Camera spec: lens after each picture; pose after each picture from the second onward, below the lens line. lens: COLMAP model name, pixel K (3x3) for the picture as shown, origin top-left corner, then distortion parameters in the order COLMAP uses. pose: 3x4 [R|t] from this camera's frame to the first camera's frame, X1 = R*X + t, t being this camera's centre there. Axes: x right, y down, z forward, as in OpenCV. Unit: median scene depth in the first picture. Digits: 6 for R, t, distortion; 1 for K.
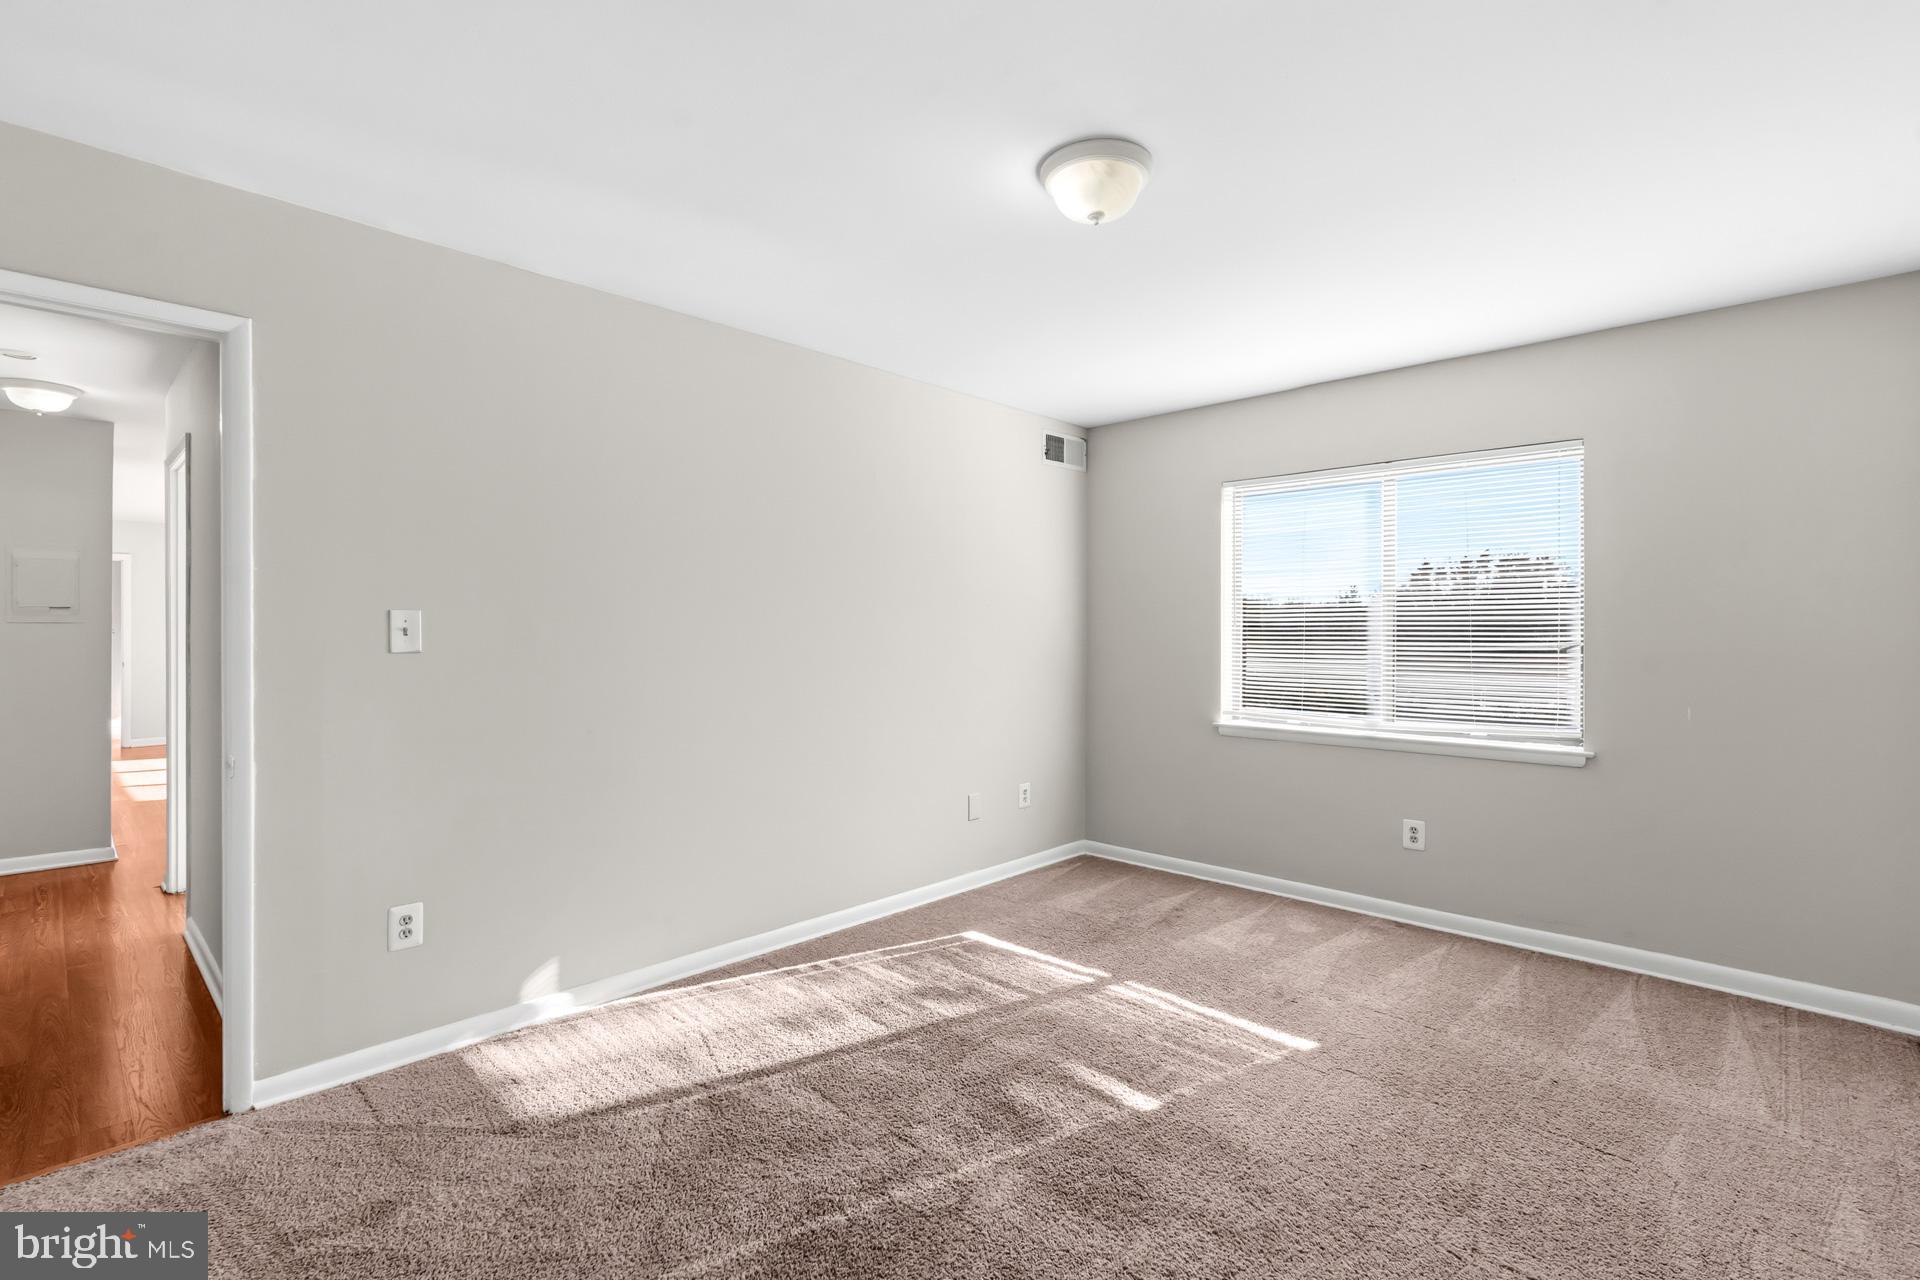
lens RADIAL K [[873.2, 0, 959.0], [0, 873.2, 639.2], [0, 0, 1]] dist [-0.000302, 0.001570]
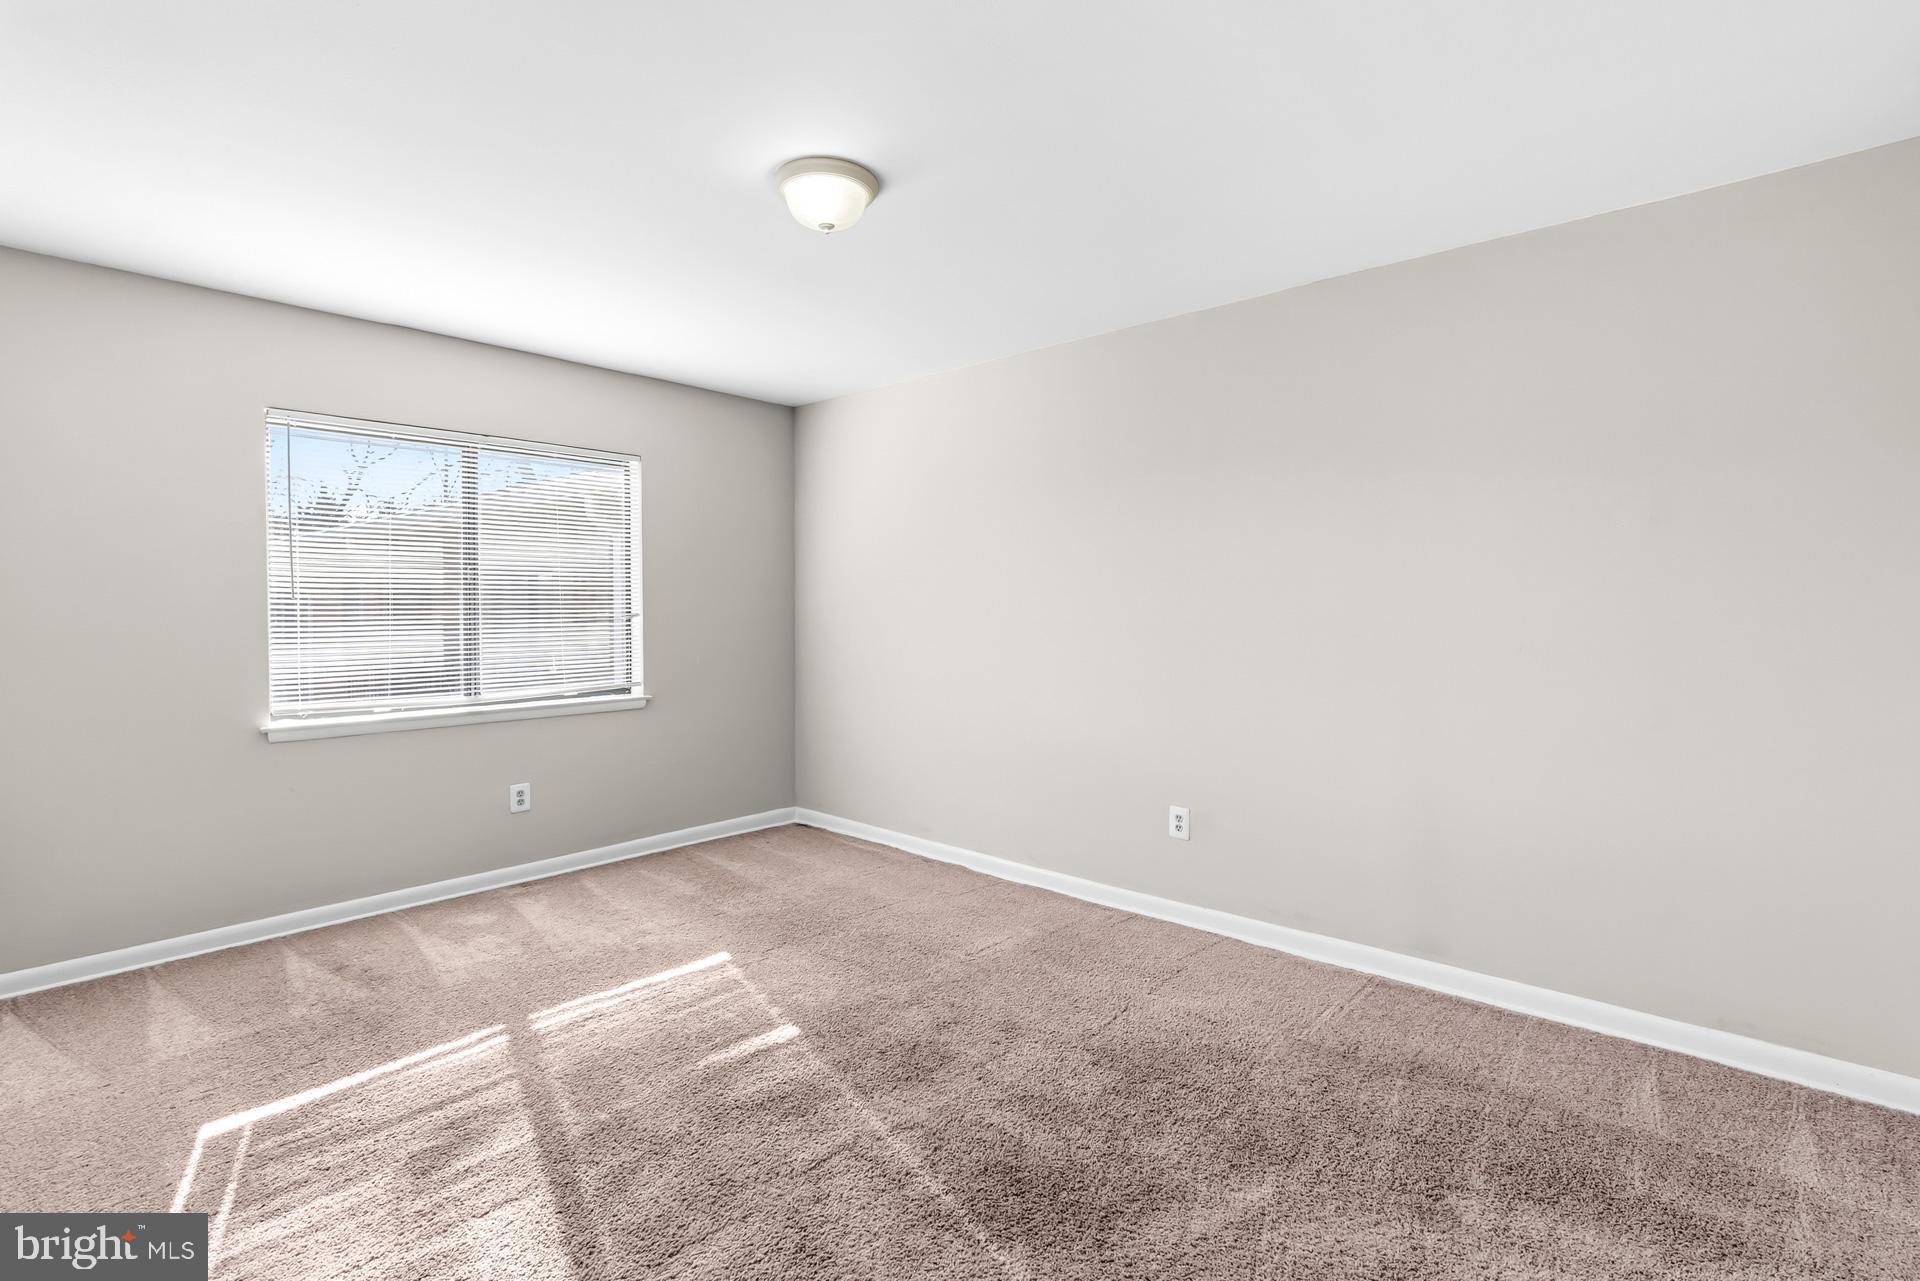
lens RADIAL K [[873.2, 0, 958.9], [0, 873.2, 624.8], [0, 0, 1]] dist [-0.000302, 0.001570]
pose [[-0.017219, -0.024592, 0.999549, -0.652922], [0.011513, 0.999626, 0.024793, -0.006645], [-0.999785, 0.011935, -0.016929, 0.586462]]
